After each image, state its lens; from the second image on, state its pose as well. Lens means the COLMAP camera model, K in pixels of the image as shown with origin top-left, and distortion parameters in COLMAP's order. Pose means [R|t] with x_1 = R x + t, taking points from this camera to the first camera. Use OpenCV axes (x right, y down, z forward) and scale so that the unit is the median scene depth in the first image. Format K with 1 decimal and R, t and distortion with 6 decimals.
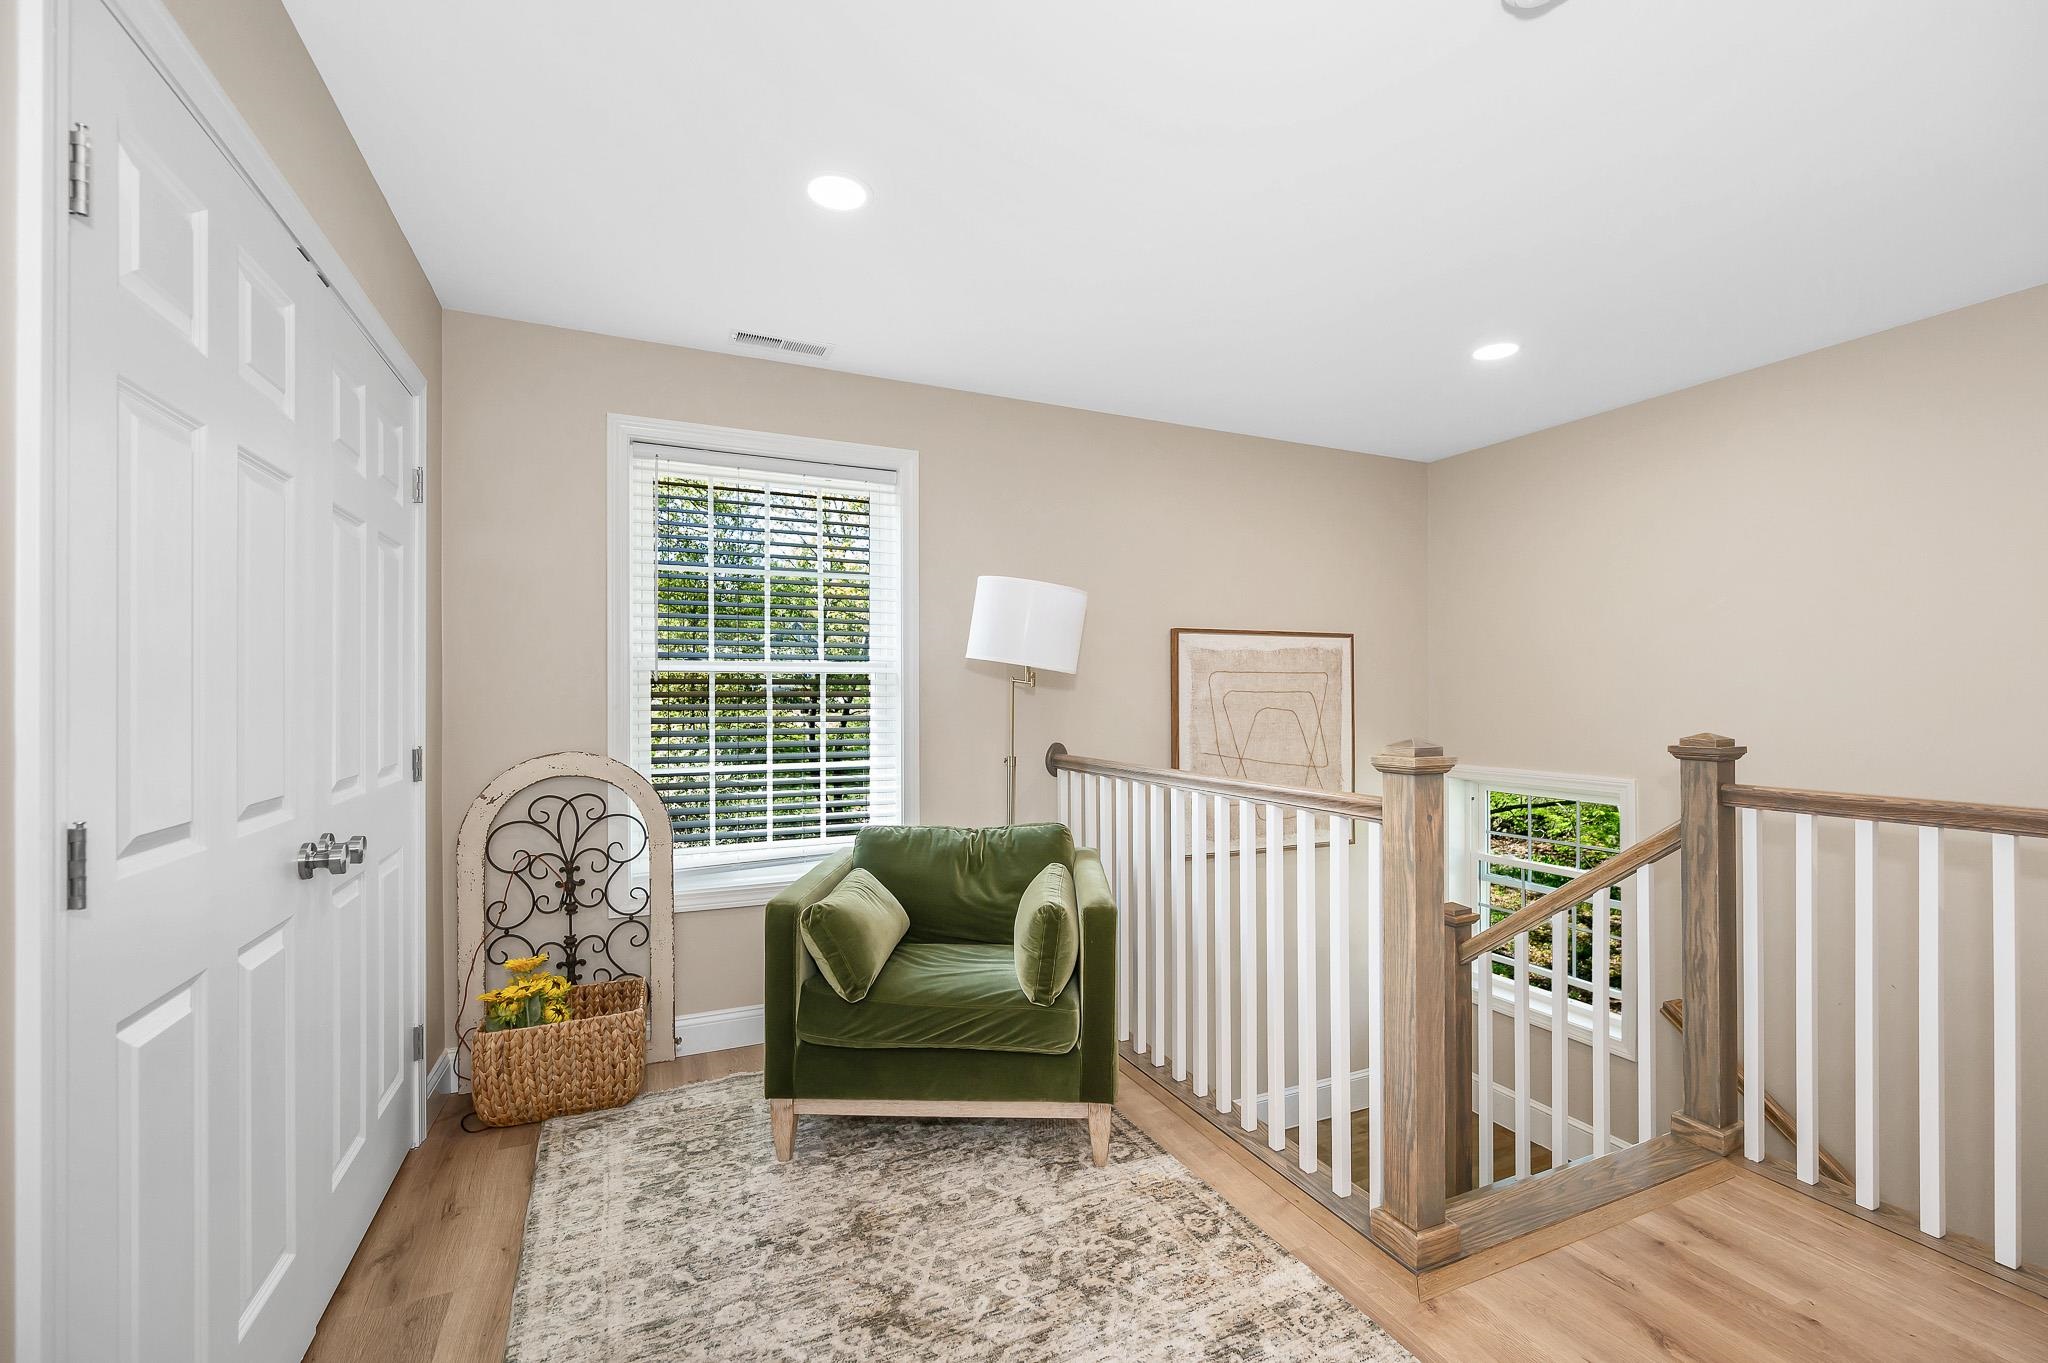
lens RADIAL K [[849.3, 0, 1018.7], [0, 849.3, 695.3], [0, 0, 1]] dist [-0.002404, -0.000228]
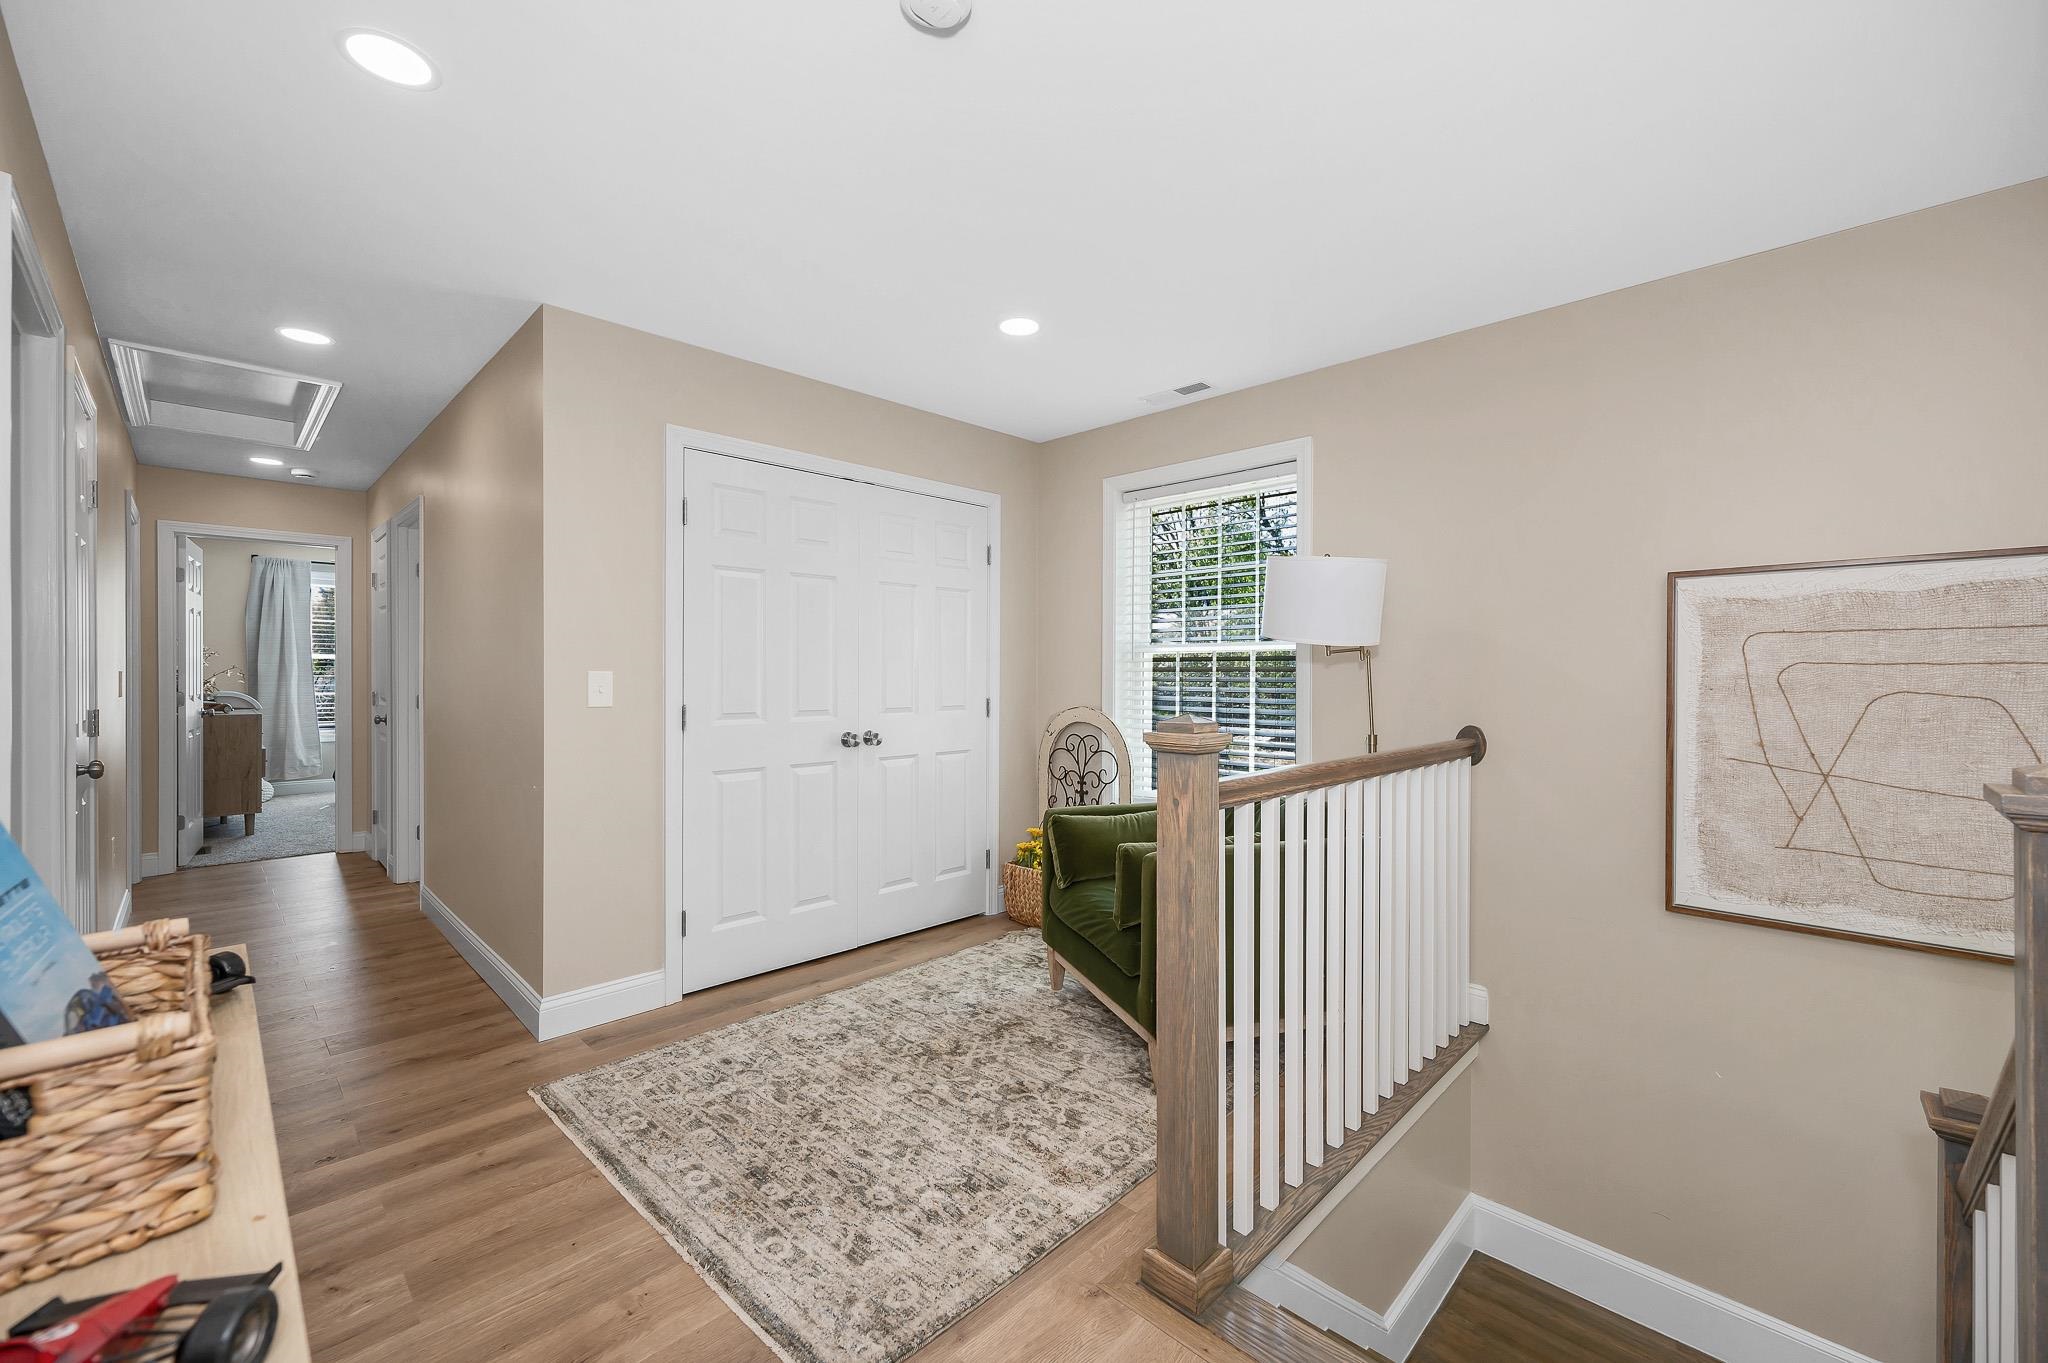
lens RADIAL K [[819.8, 0, 1024.0], [0, 819.8, 681.5], [0, 0, 1]] dist [0.000213, 0.000040]
pose [[0.367568, 0.010840, -0.929933, 0.816339], [-0.003649, 0.999941, 0.010214, 0.006077], [0.929989, -0.000361, 0.367586, 0.355440]]
